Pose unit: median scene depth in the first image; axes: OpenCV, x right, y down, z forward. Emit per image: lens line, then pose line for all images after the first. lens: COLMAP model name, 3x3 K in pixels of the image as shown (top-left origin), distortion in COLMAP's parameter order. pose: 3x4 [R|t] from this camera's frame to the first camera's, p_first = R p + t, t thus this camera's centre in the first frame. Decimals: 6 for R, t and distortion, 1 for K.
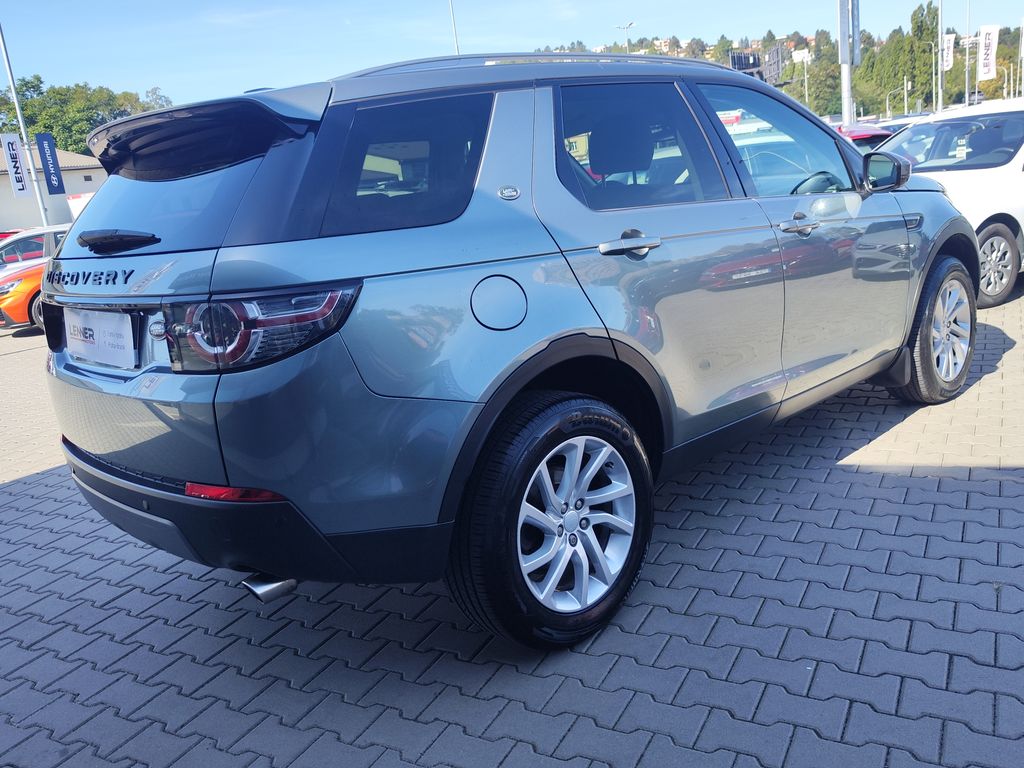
lens RADIAL K [[890.8, 0, 512.0], [0, 890.8, 384.0], [0, 0, 1]] dist [0.008482, -0.001949]
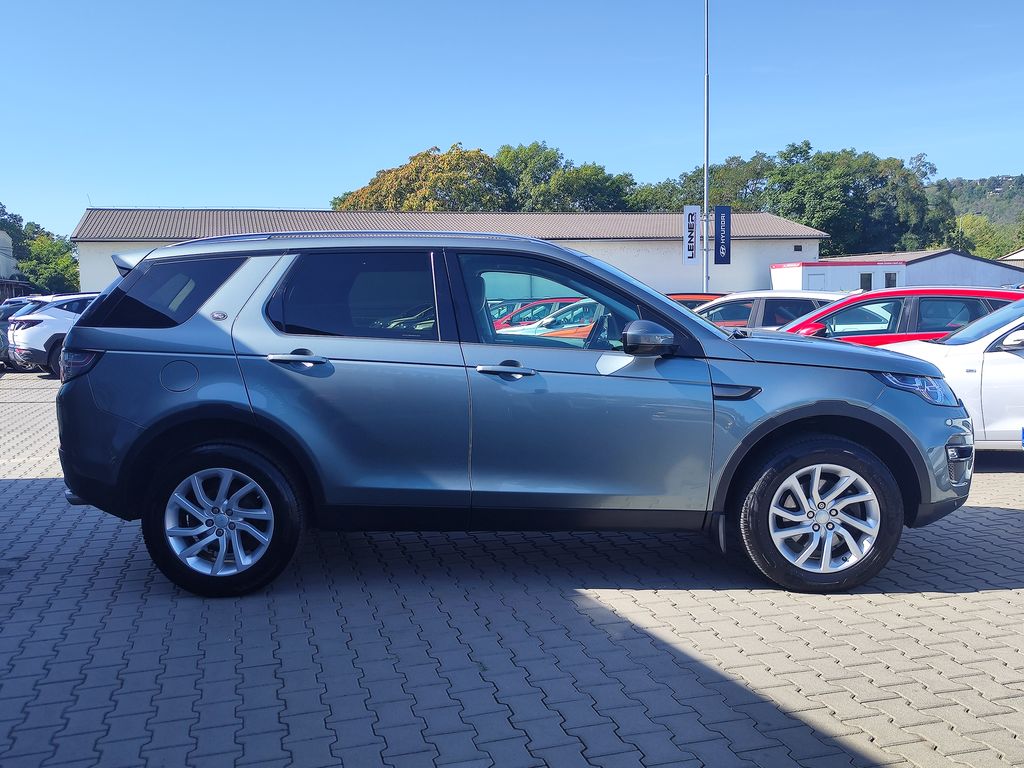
lens RADIAL K [[1060.1, 0, 512.0], [0, 1060.1, 384.0], [0, 0, 1]] dist [0.012675, -0.008500]
pose [[0.685651, 0.159454, -0.710251, 0.147657], [-0.225625, 0.974214, 0.000905, -0.017395], [0.692081, 0.159630, 0.703948, -0.001885]]
